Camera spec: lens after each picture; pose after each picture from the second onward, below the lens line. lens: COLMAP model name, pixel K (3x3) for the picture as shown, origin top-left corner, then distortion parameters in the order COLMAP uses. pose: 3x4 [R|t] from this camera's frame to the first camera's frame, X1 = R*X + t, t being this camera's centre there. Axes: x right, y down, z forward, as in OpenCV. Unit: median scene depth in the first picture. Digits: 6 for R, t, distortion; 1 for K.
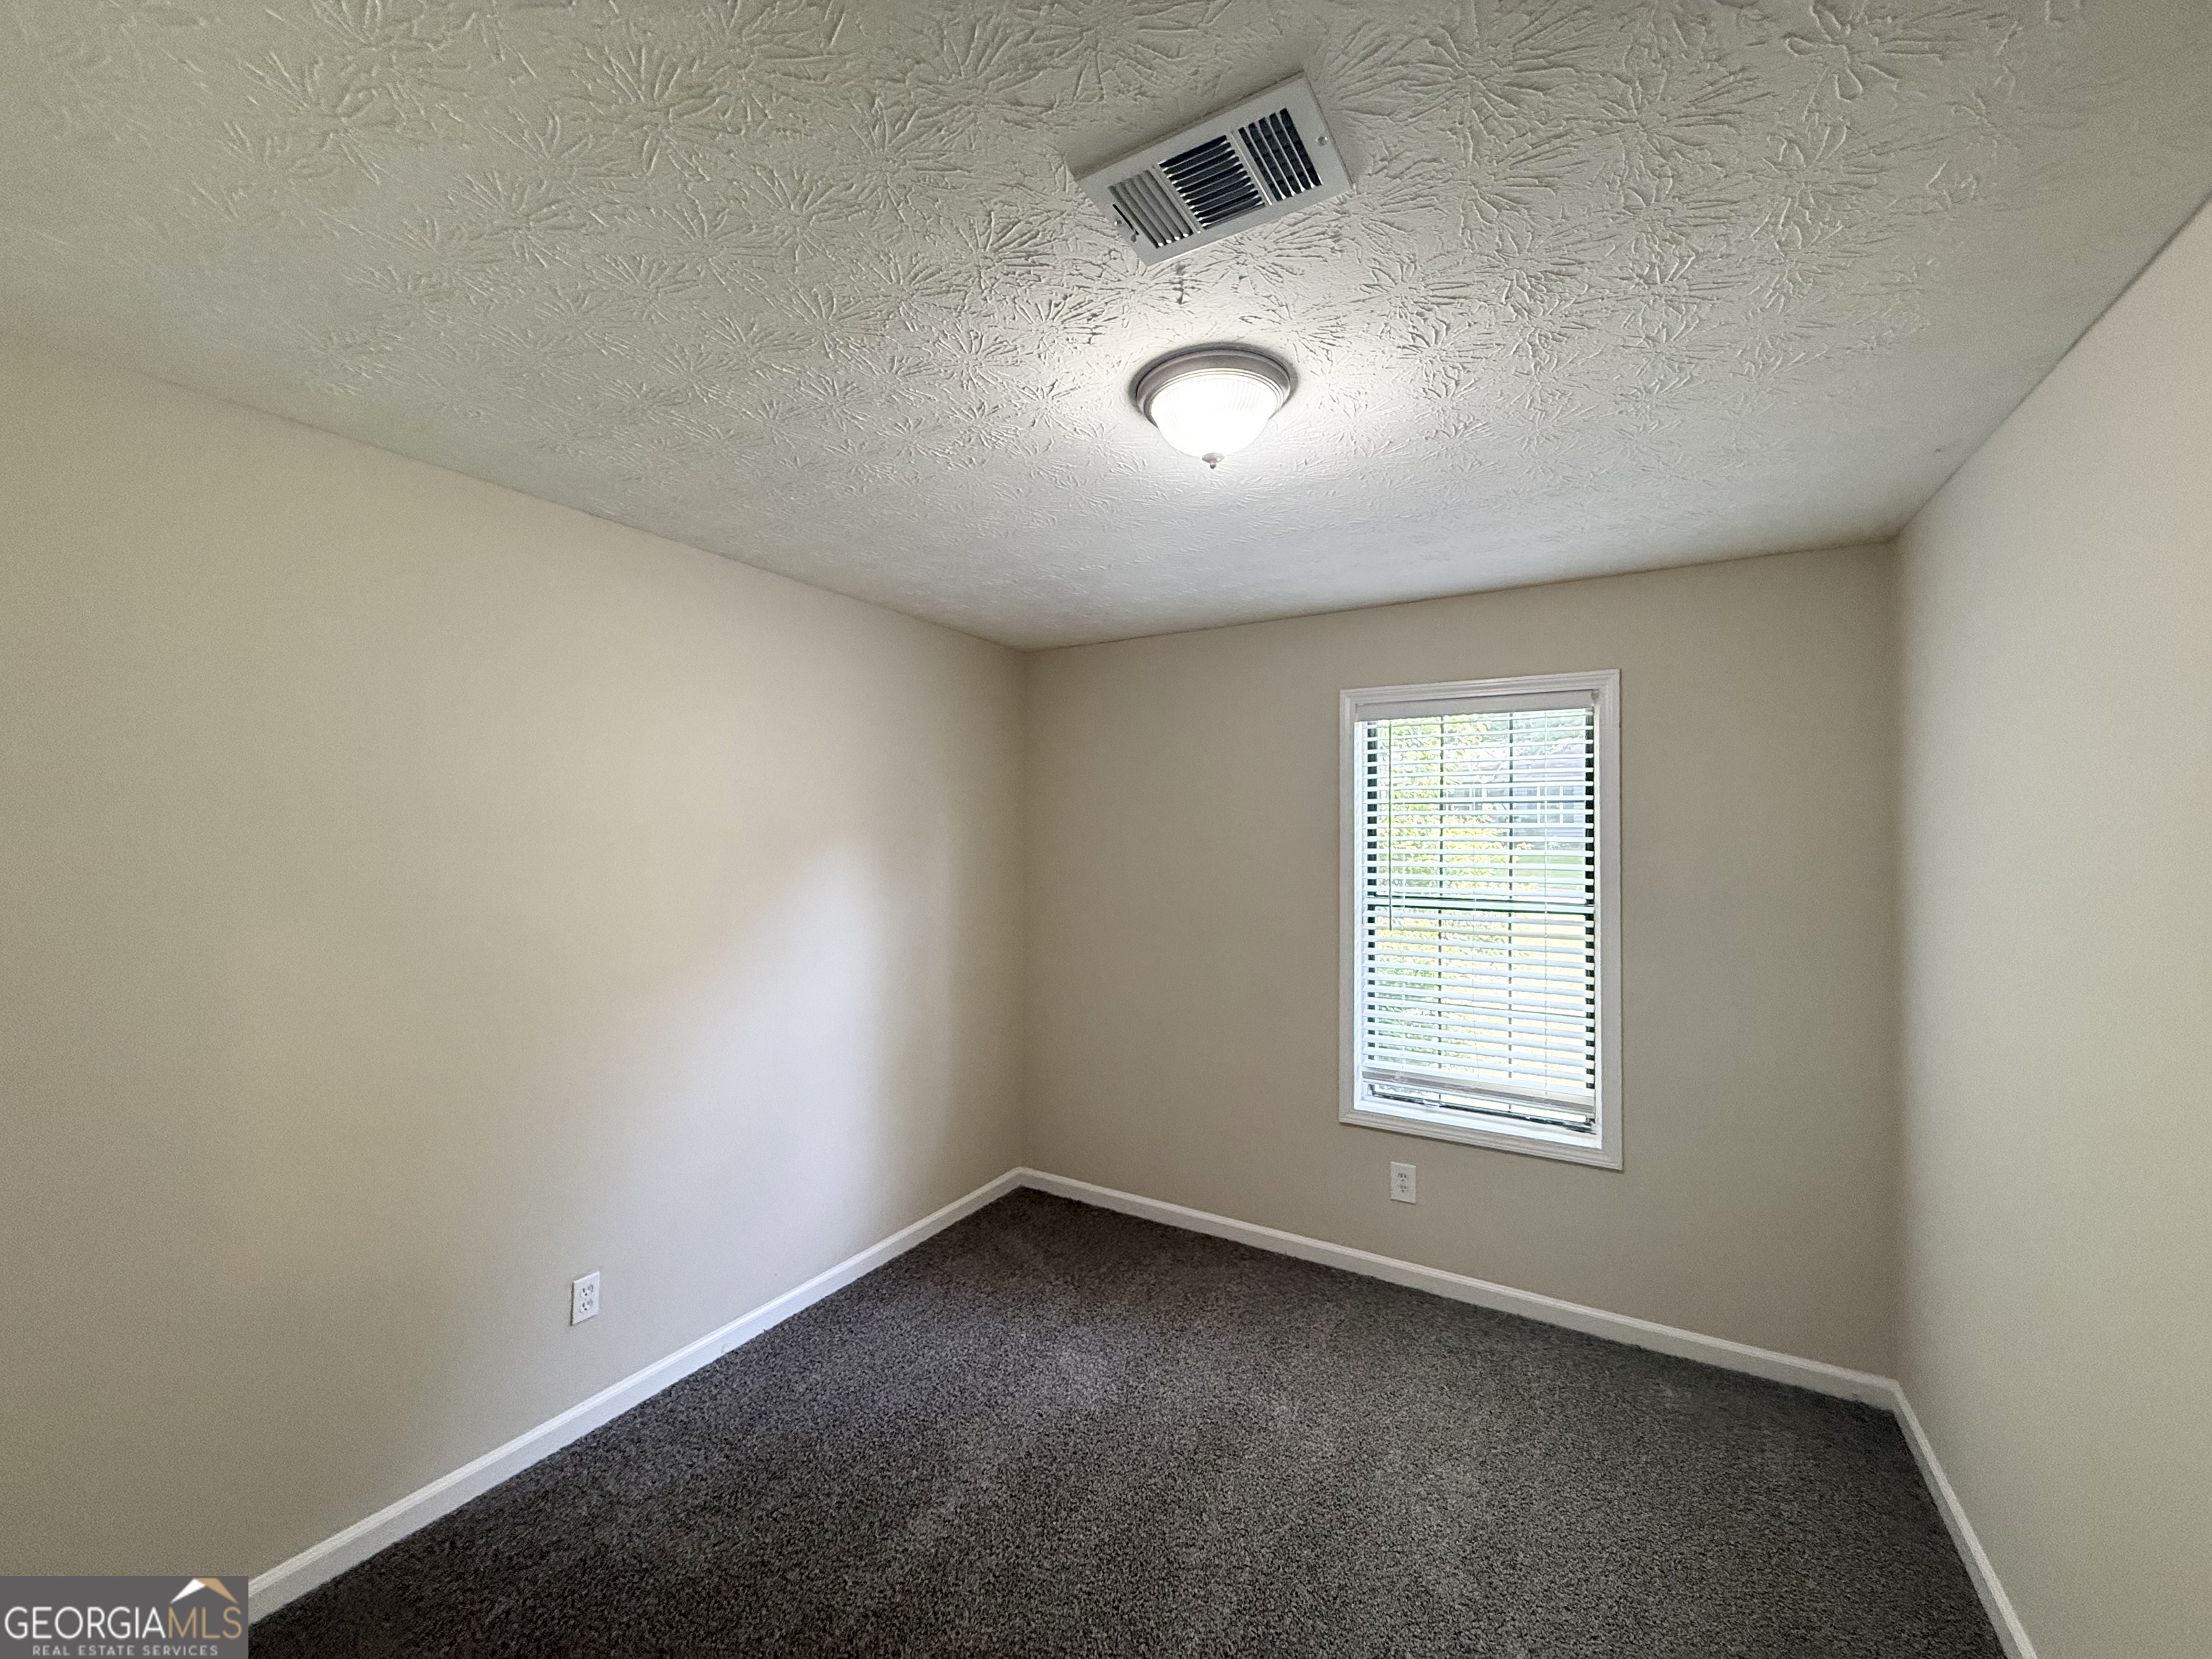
lens RADIAL K [[882.6, 0, 1089.3], [0, 882.6, 834.1], [0, 0, 1]] dist [-0.001199, 0.000884]
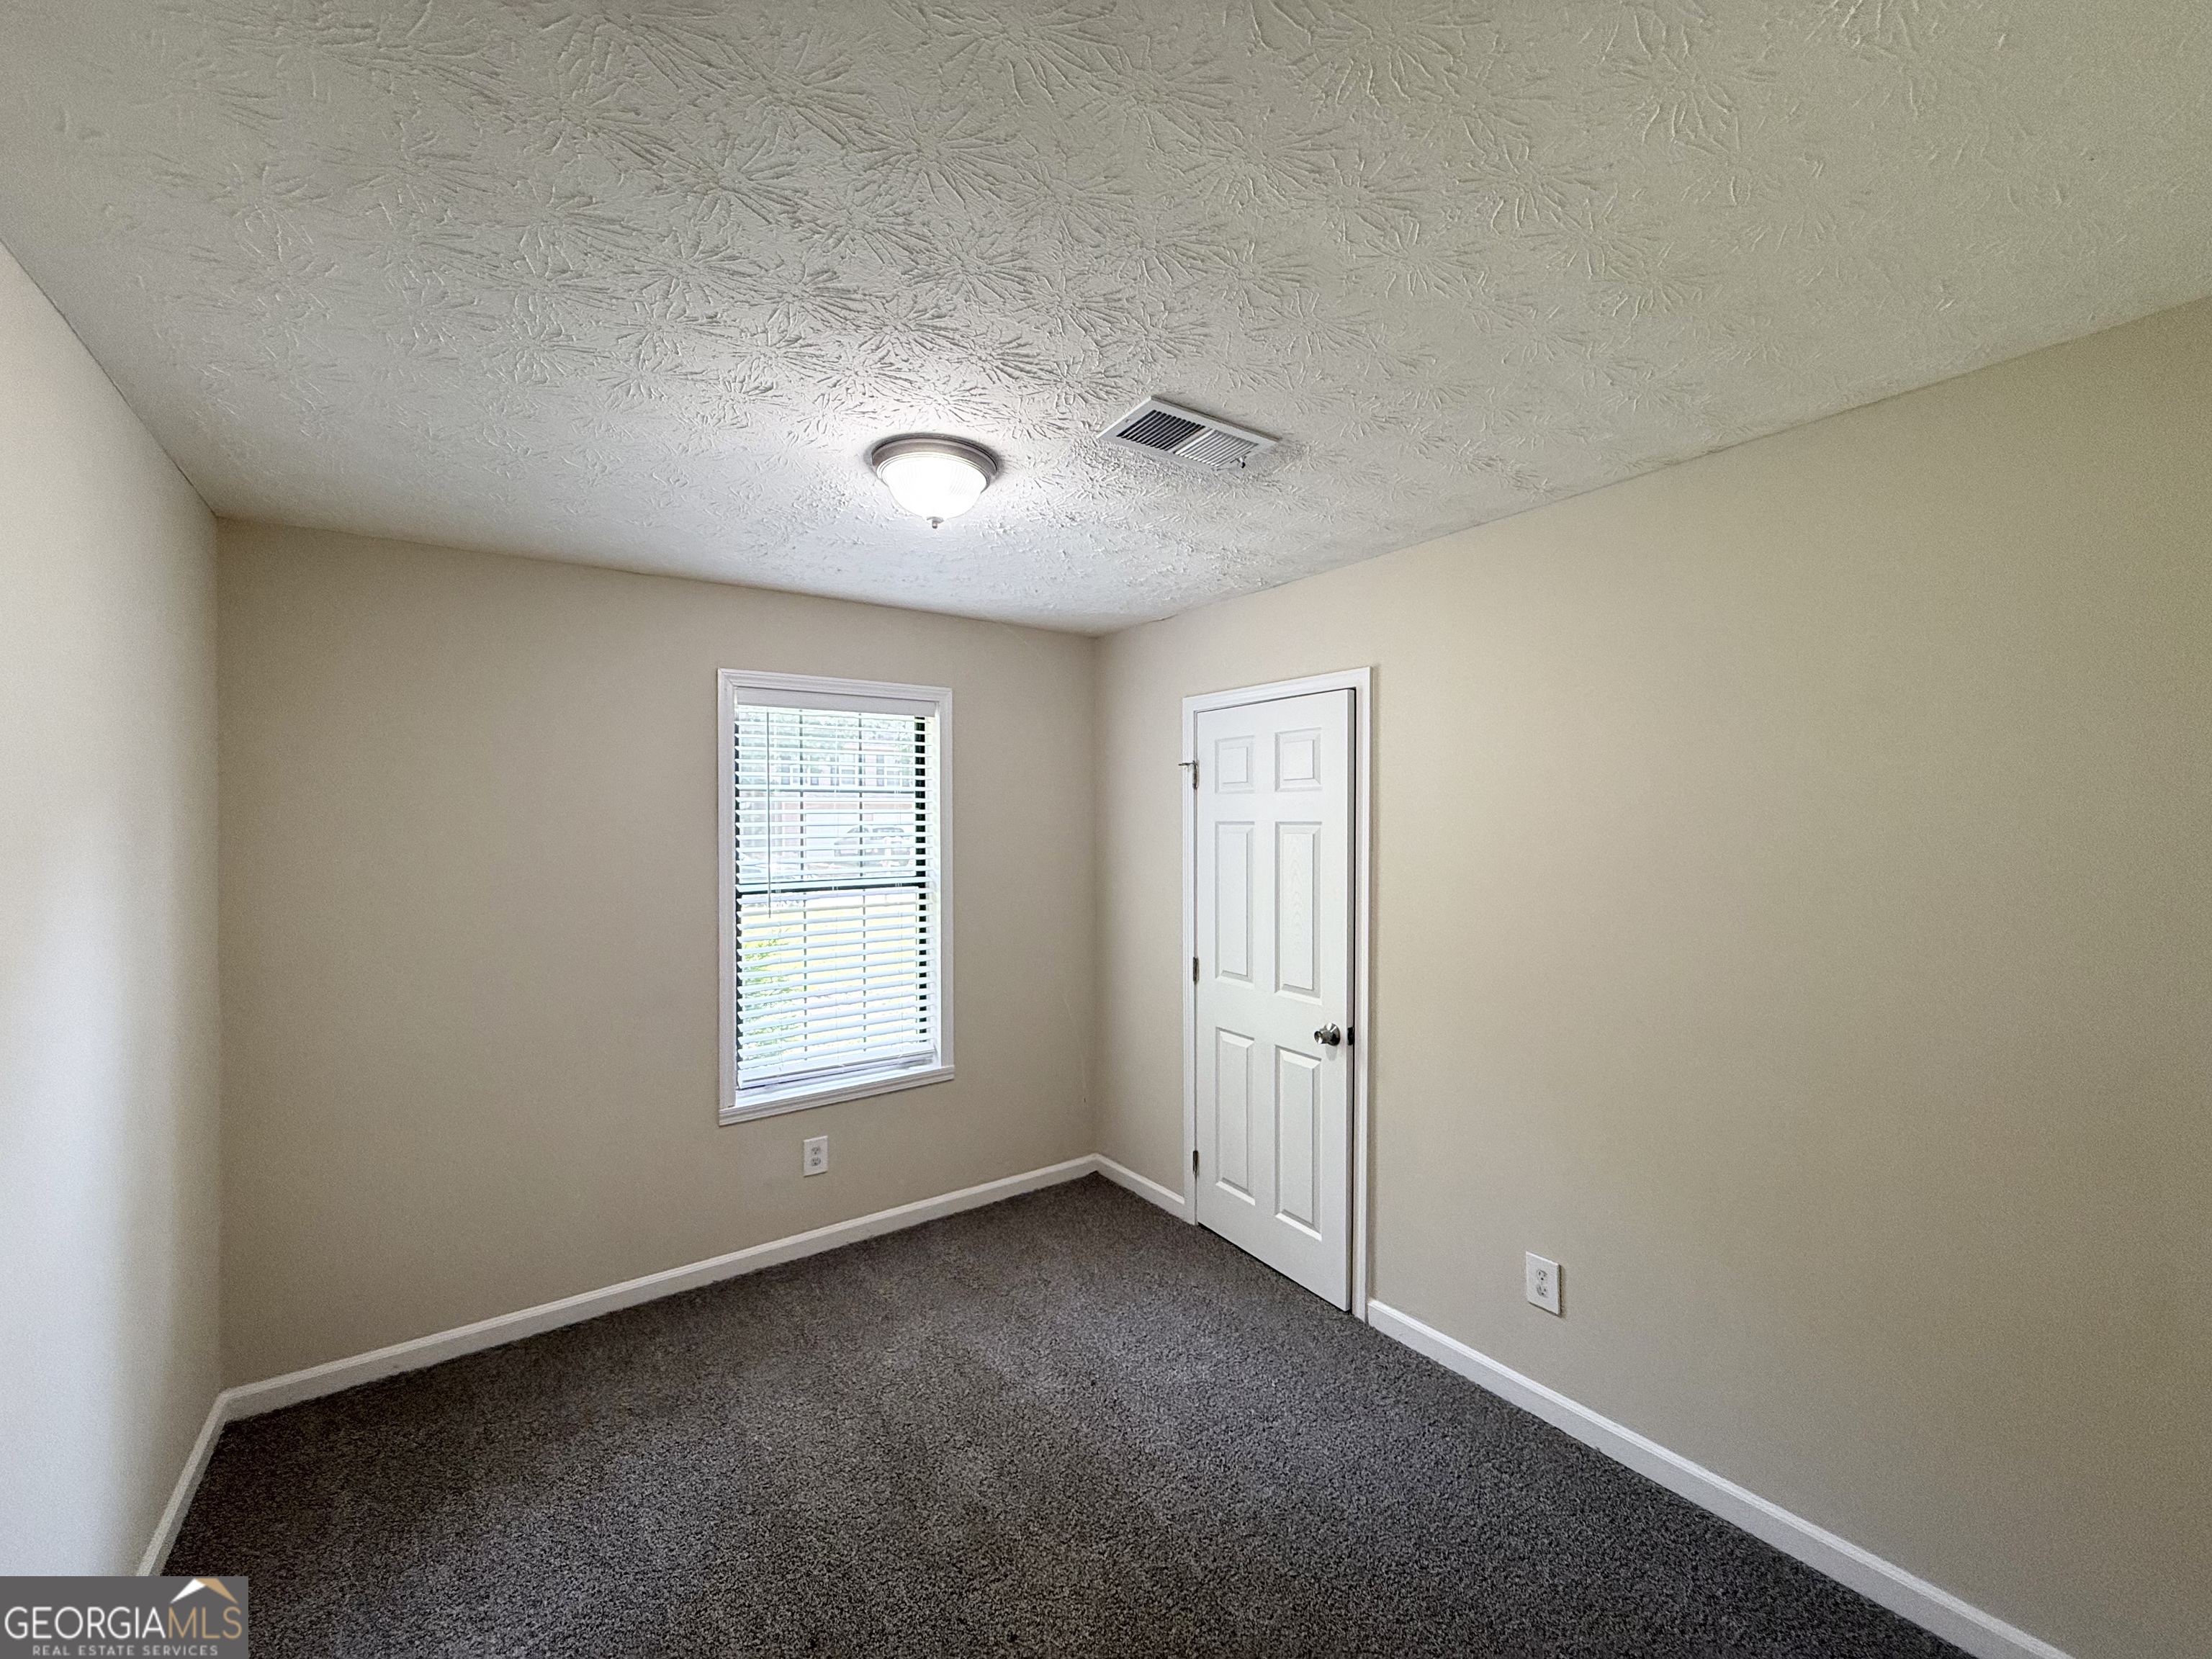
lens RADIAL K [[882.6, 0, 1089.1], [0, 882.6, 817.7], [0, 0, 1]] dist [-0.001199, 0.000884]
pose [[0.404808, -0.007322, 0.914372, -0.444581], [0.006901, 0.999964, 0.004952, -0.004969], [-0.914376, 0.004306, 0.404844, 0.274660]]
